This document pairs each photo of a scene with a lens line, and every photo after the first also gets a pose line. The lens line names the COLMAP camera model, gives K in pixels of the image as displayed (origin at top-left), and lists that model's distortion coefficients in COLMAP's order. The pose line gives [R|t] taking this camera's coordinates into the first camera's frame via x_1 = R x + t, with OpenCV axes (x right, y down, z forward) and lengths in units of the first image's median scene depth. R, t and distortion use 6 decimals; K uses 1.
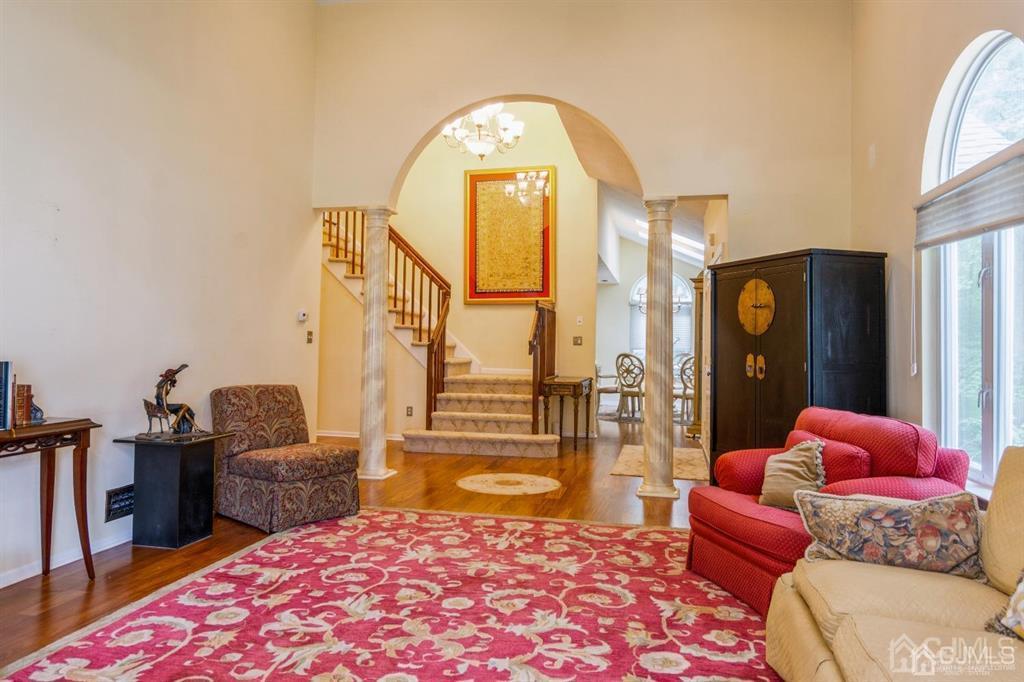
lens RADIAL K [[705.1, 0, 514.7], [0, 705.1, 336.3], [0, 0, 1]] dist [0.034491, -0.007087]
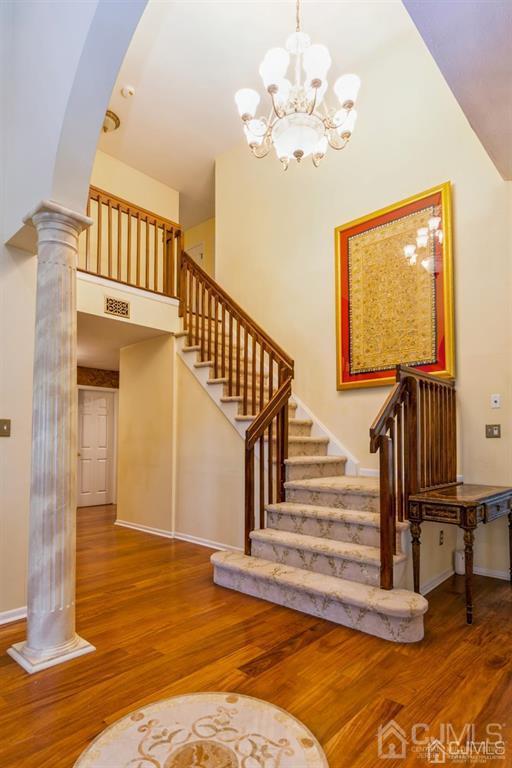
lens RADIAL K [[417.9, 0, 268.7], [0, 417.9, 434.1], [0, 0, 1]] dist [0.006039, 0.001382]
pose [[0.866385, -0.021802, -0.498900, 0.110356], [0.013976, 0.999714, -0.019416, 0.014864], [0.499181, 0.009849, 0.866442, 0.594823]]
